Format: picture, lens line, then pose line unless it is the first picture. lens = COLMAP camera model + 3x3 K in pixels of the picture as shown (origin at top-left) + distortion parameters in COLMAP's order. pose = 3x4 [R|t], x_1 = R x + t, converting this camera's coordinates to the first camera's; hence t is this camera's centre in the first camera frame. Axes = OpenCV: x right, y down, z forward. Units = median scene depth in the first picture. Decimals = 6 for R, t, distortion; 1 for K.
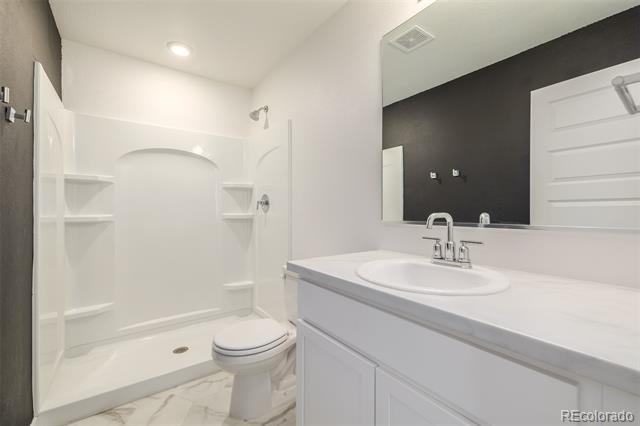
lens RADIAL K [[269.8, 0, 321.9], [0, 269.8, 211.6], [0, 0, 1]] dist [0.001981, 0.000132]
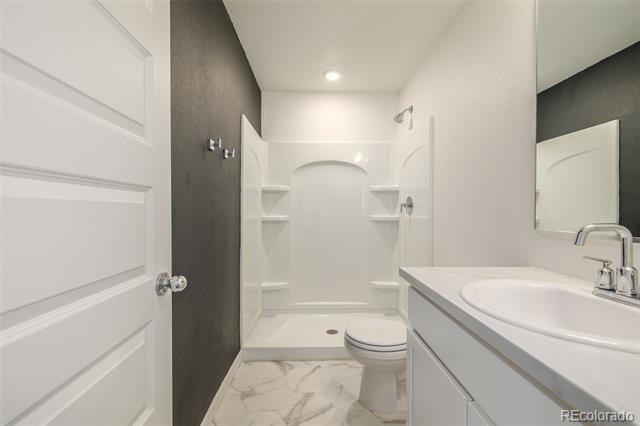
lens RADIAL K [[270.9, 0, 320.0], [0, 270.9, 213.0], [0, 0, 1]] dist [-0.001967, -0.000121]
pose [[0.820731, 0.006336, -0.571280, 0.112039], [-0.003450, 0.999975, 0.006134, -0.011799], [0.571304, -0.003064, 0.820733, 0.006702]]
